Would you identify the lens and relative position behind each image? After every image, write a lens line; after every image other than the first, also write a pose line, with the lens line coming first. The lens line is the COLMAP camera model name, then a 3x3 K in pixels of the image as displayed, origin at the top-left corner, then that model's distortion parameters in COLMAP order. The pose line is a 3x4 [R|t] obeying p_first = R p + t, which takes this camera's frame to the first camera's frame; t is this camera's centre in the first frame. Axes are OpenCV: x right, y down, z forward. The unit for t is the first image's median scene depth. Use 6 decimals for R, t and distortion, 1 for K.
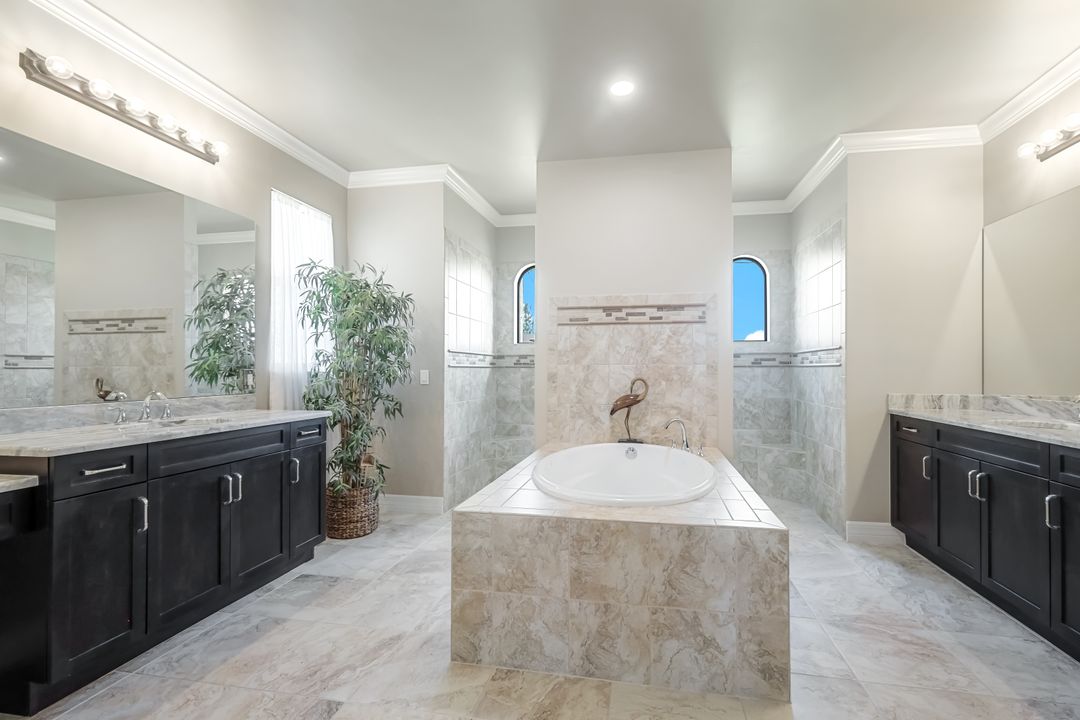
lens RADIAL K [[482.6, 0, 544.2], [0, 482.6, 364.9], [0, 0, 1]] dist [-0.001052, -0.000138]
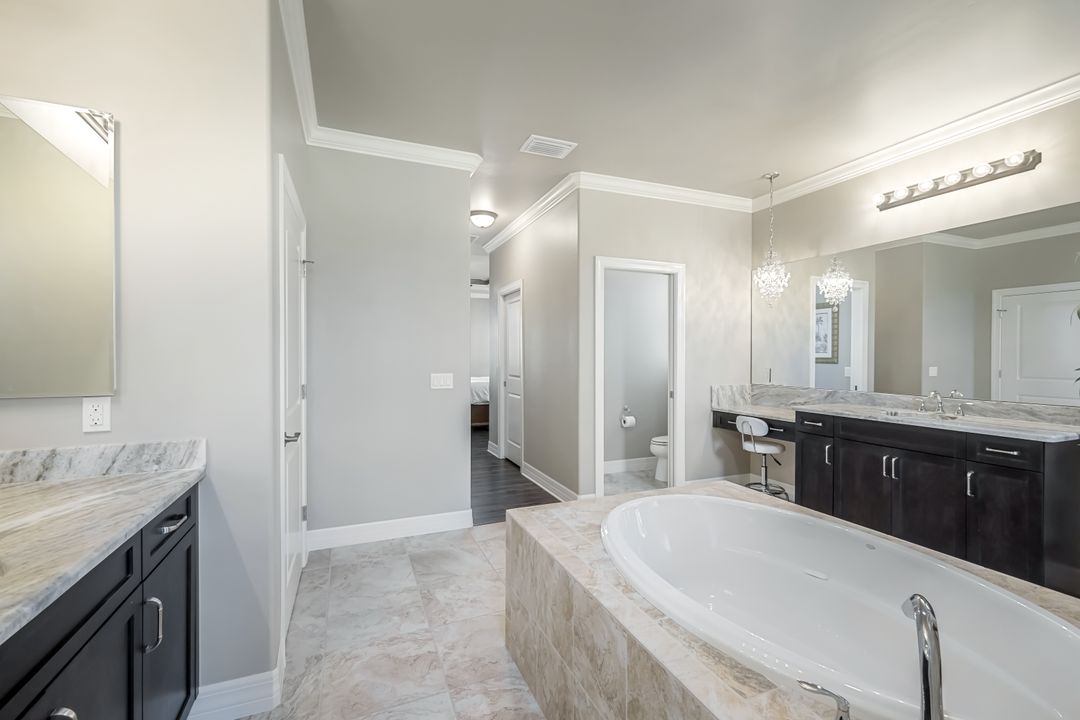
lens RADIAL K [[482.6, 0, 541.5], [0, 482.6, 358.9], [0, 0, 1]] dist [-0.001052, -0.000138]
pose [[-0.822436, 0.003641, -0.568846, 0.826921], [0.003722, 0.999993, 0.001019, -0.038196], [0.568846, -0.001279, -0.822443, 1.478424]]
